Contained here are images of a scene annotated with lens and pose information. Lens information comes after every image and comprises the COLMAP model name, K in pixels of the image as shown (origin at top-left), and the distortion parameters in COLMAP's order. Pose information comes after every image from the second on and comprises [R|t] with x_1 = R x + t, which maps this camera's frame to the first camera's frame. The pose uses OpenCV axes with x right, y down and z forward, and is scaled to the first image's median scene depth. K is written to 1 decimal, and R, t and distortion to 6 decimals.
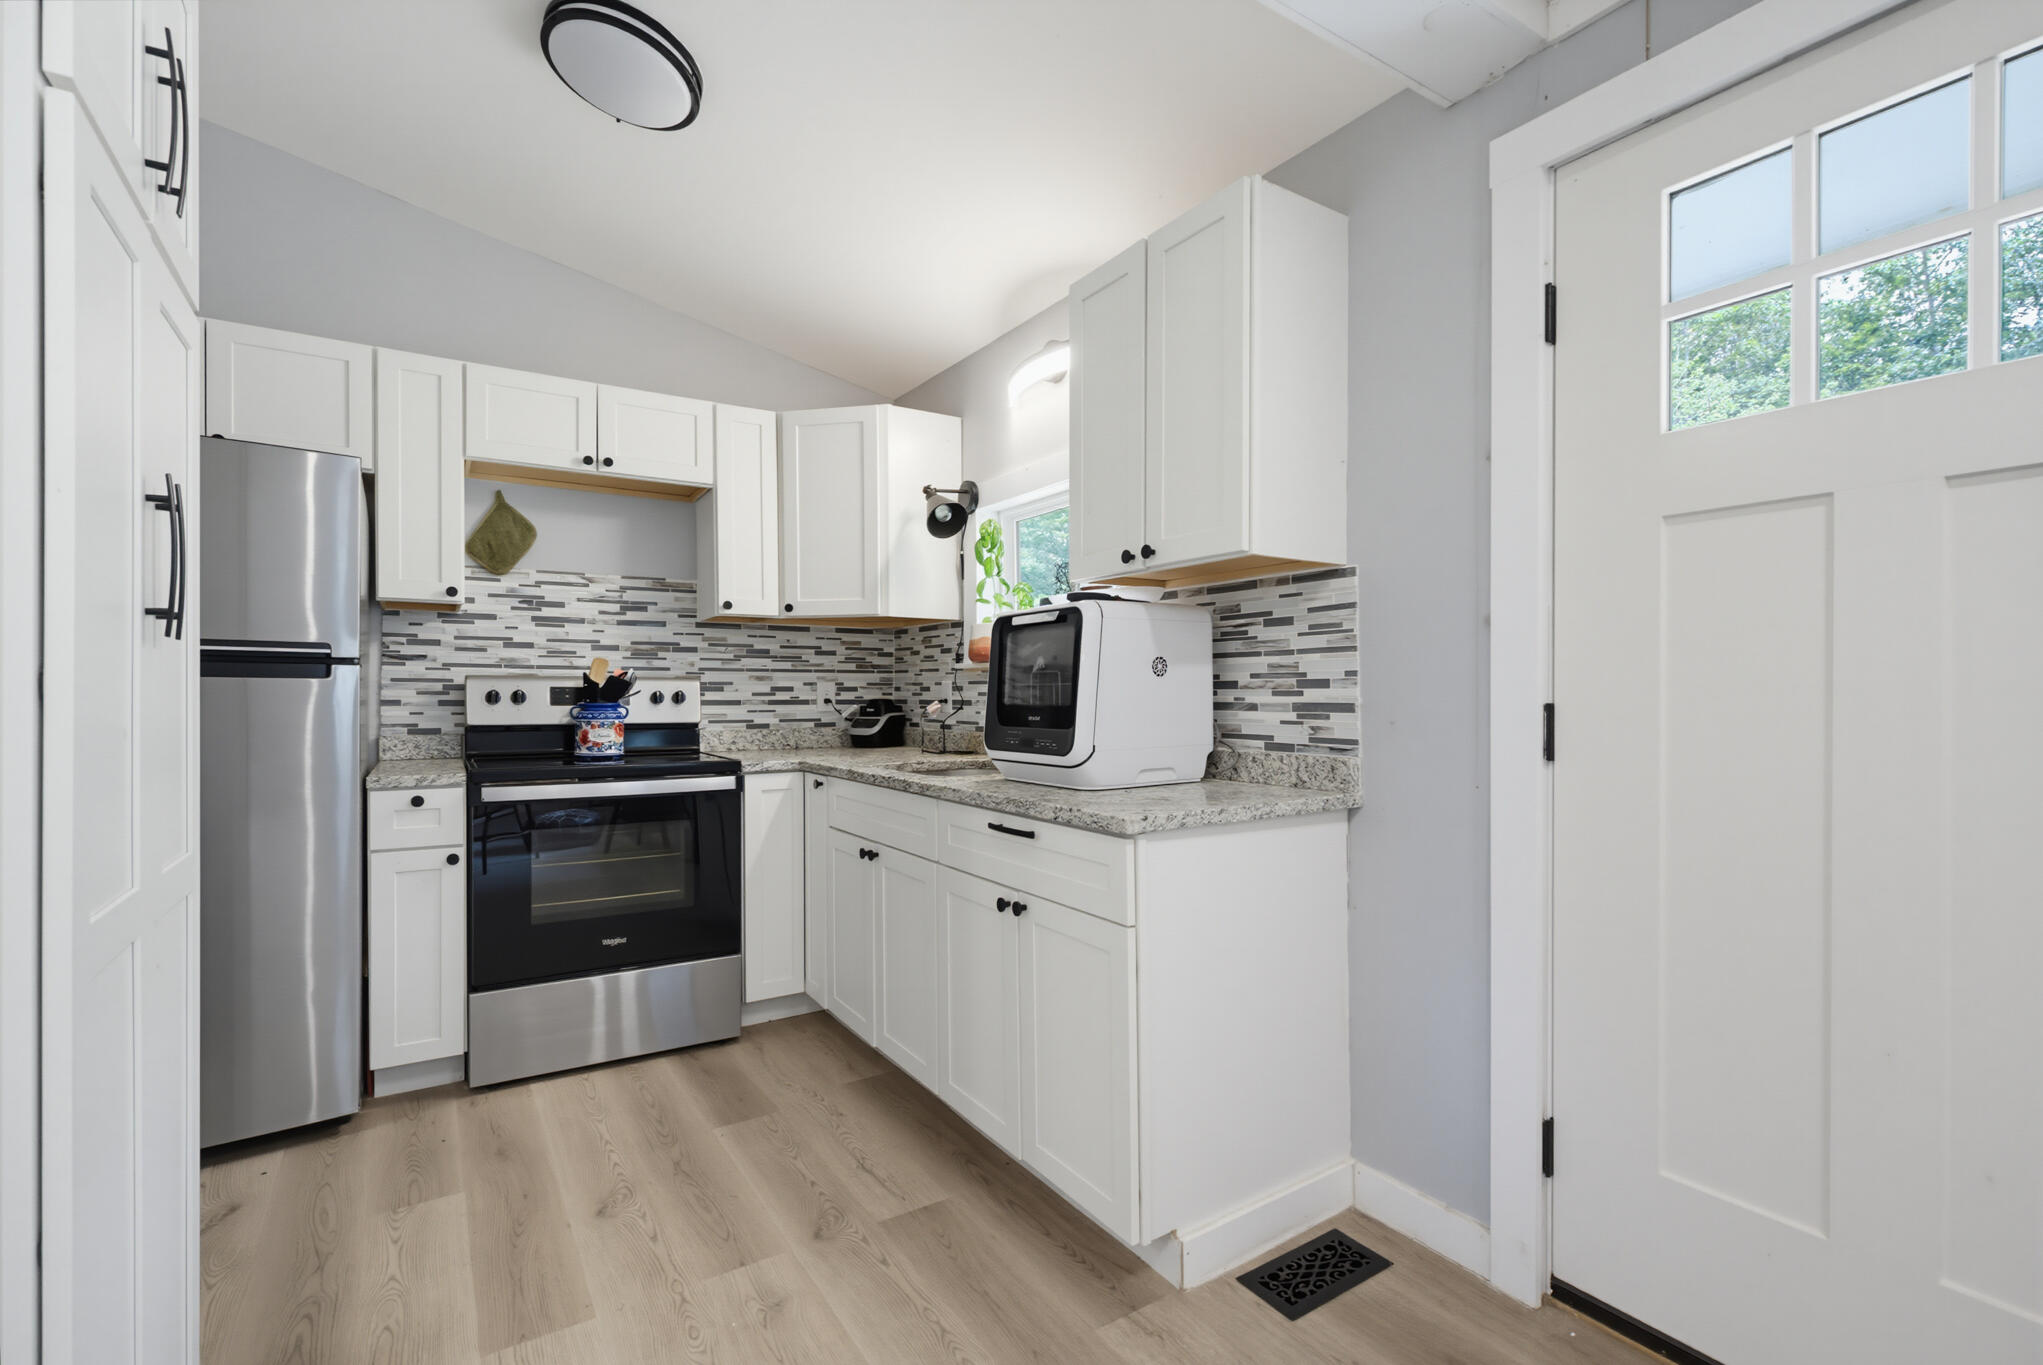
lens RADIAL K [[916.6, 0, 1016.3], [0, 916.6, 691.6], [0, 0, 1]] dist [0.002491, 0.000441]
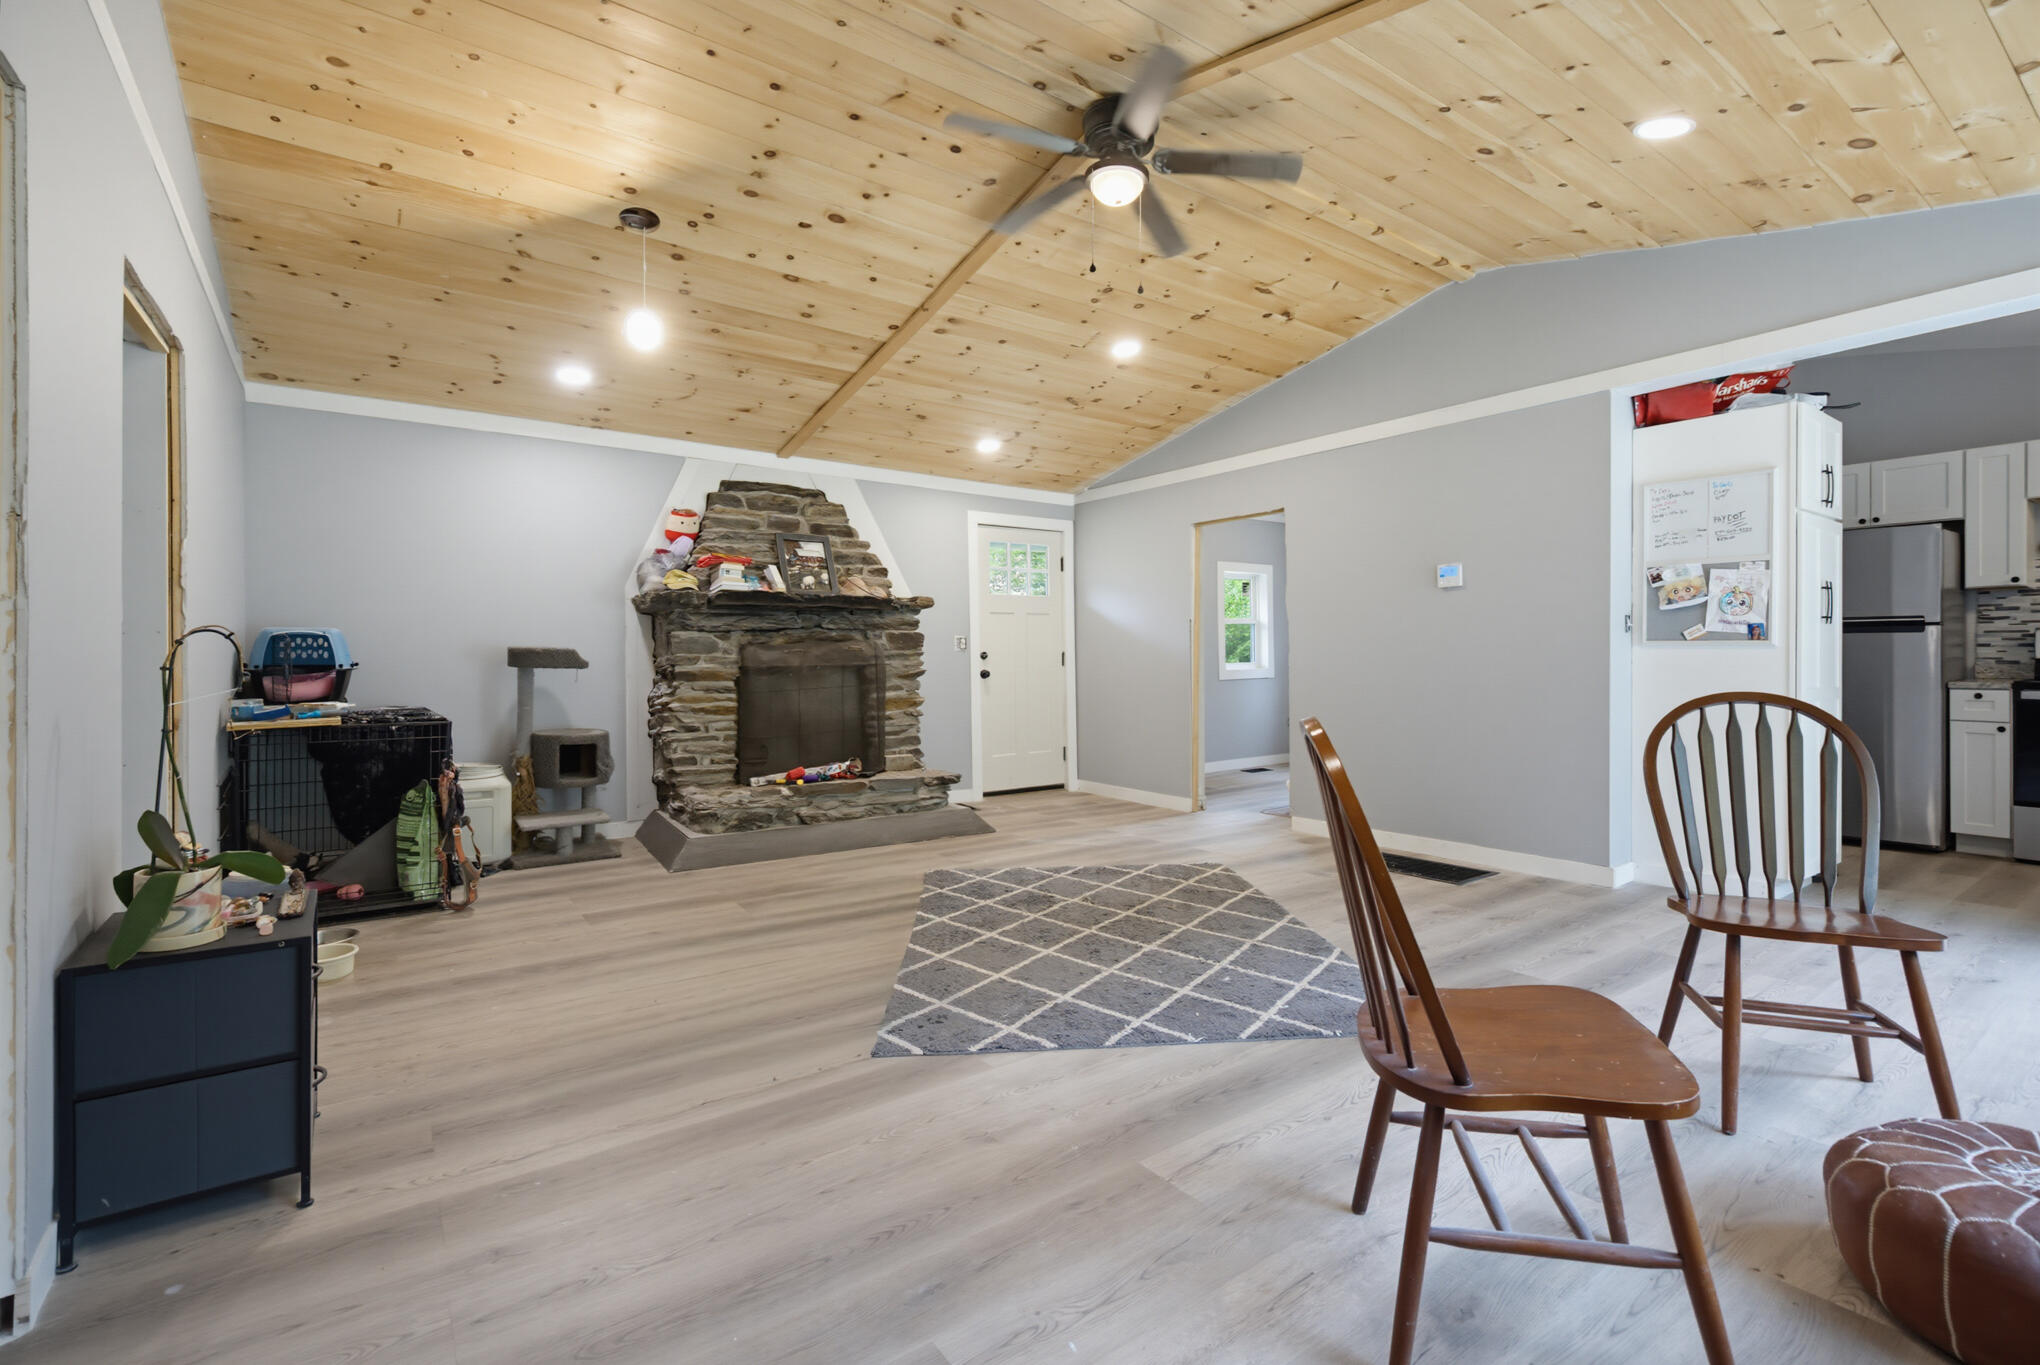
lens RADIAL K [[915.3, 0, 1013.6], [0, 915.3, 663.4], [0, 0, 1]] dist [0.002491, 0.000441]
pose [[0.042309, 0.007552, -0.999076, 1.072434], [0.011407, 0.999903, 0.008041, 0.013243], [0.999039, -0.011736, 0.042218, -0.990151]]
